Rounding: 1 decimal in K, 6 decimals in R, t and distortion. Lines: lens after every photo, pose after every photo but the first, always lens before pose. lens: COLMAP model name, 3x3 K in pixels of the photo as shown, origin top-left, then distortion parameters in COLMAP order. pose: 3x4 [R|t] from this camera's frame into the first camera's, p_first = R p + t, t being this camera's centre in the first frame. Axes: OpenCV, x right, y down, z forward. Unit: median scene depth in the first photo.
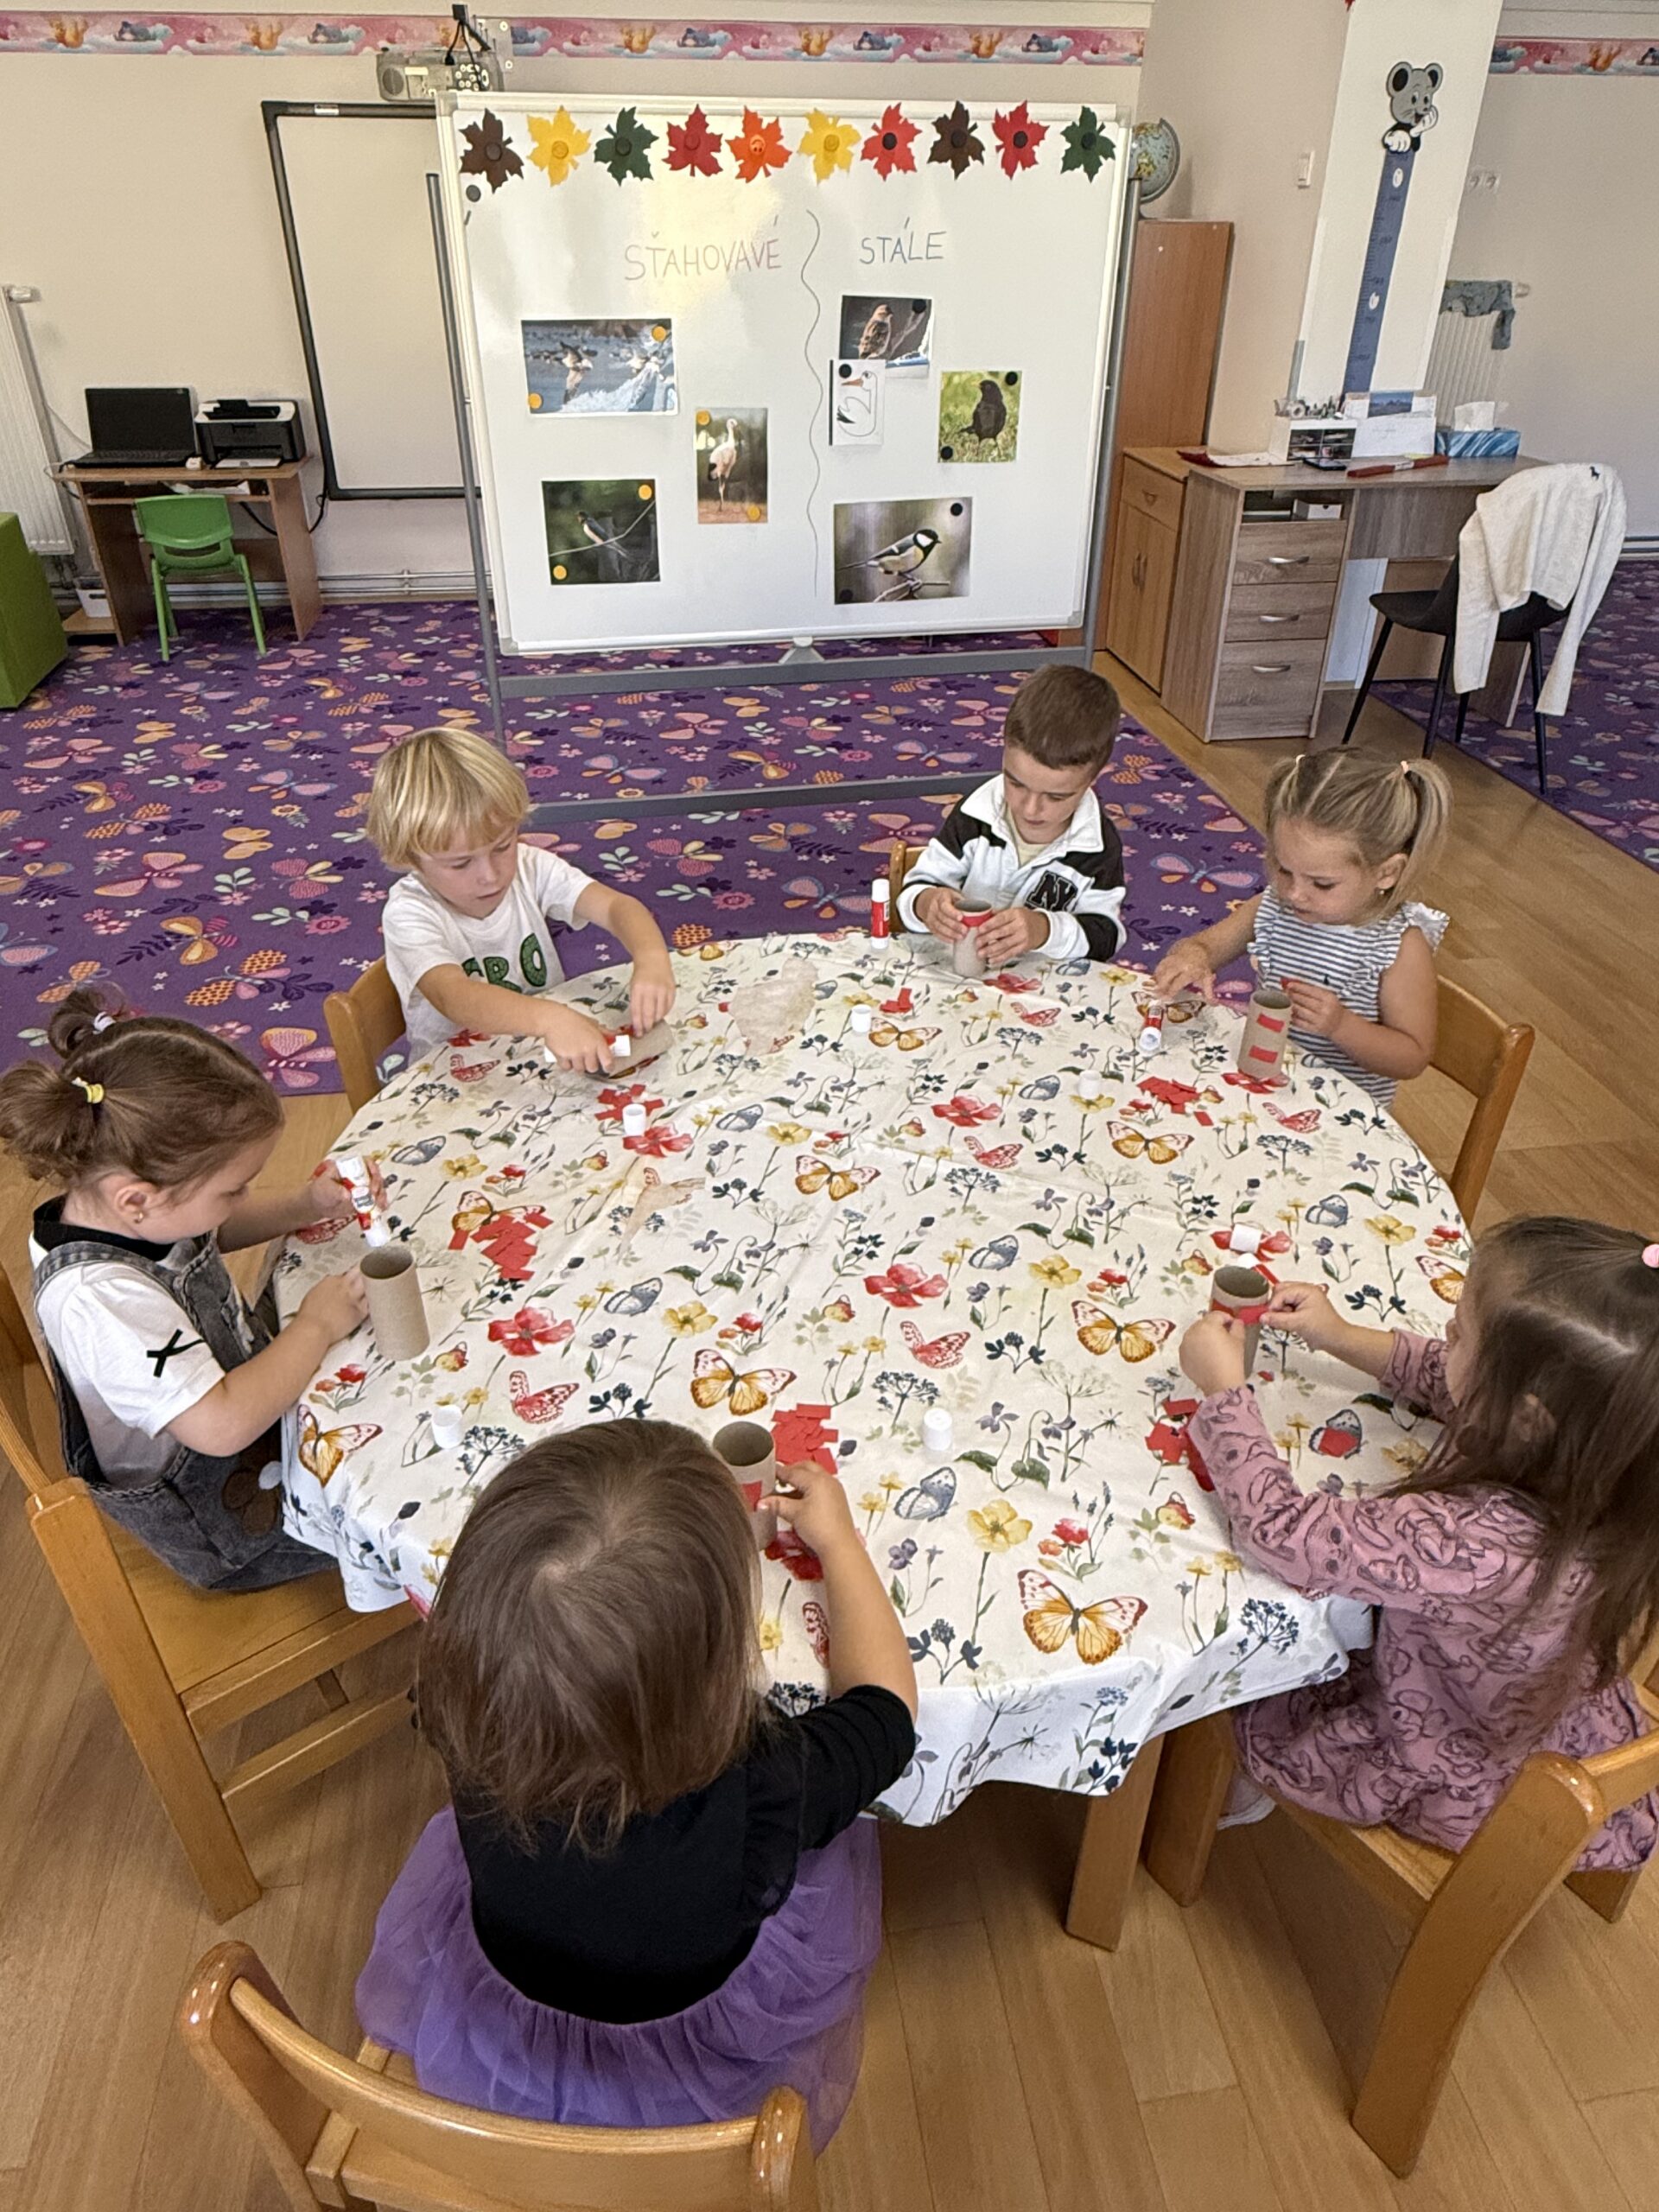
lens RADIAL K [[1378.3, 0, 818.8], [0, 1378.3, 1107.8], [0, 0, 1]] dist [-0.007528, 0.014282]
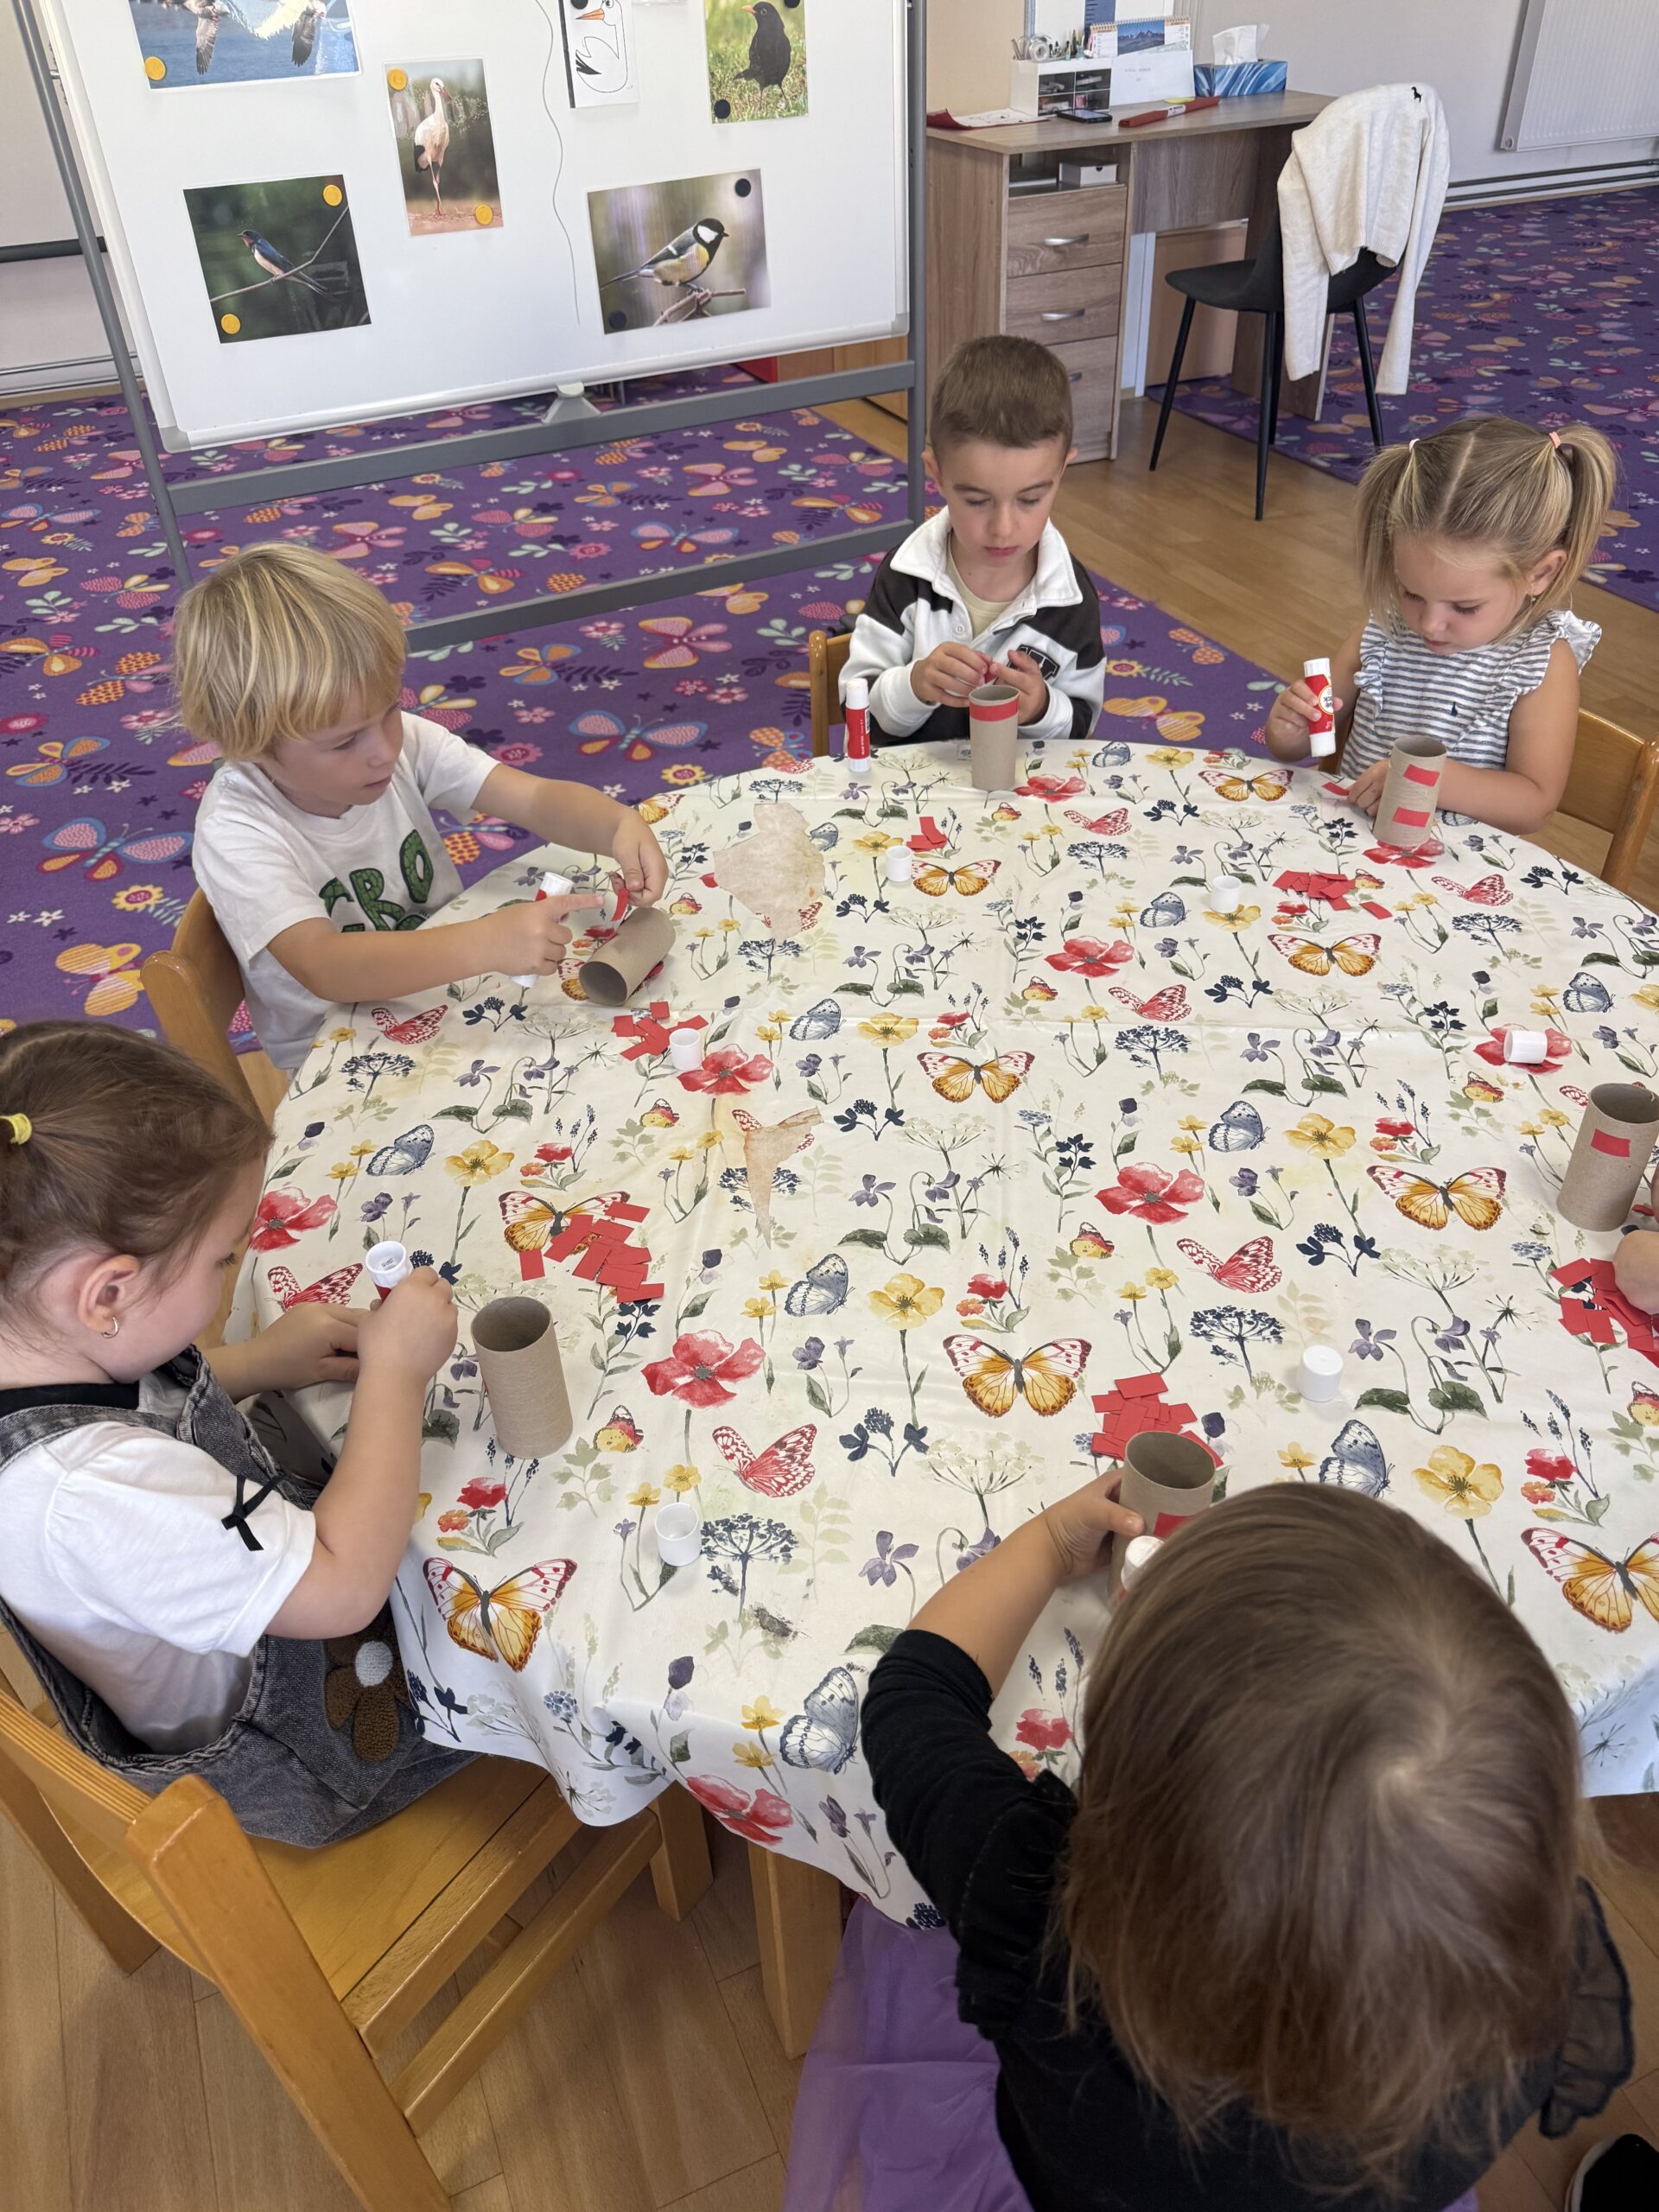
lens RADIAL K [[1582.5, 0, 834.2], [0, 1582.5, 1109.1], [0, 0, 1]] dist [0.035100, -0.034287]
pose [[0.958653, -0.199535, 0.202907, -0.186671], [0.181500, 0.977865, 0.104101, -0.026056], [-0.219187, -0.062969, 0.973649, 0.135802]]
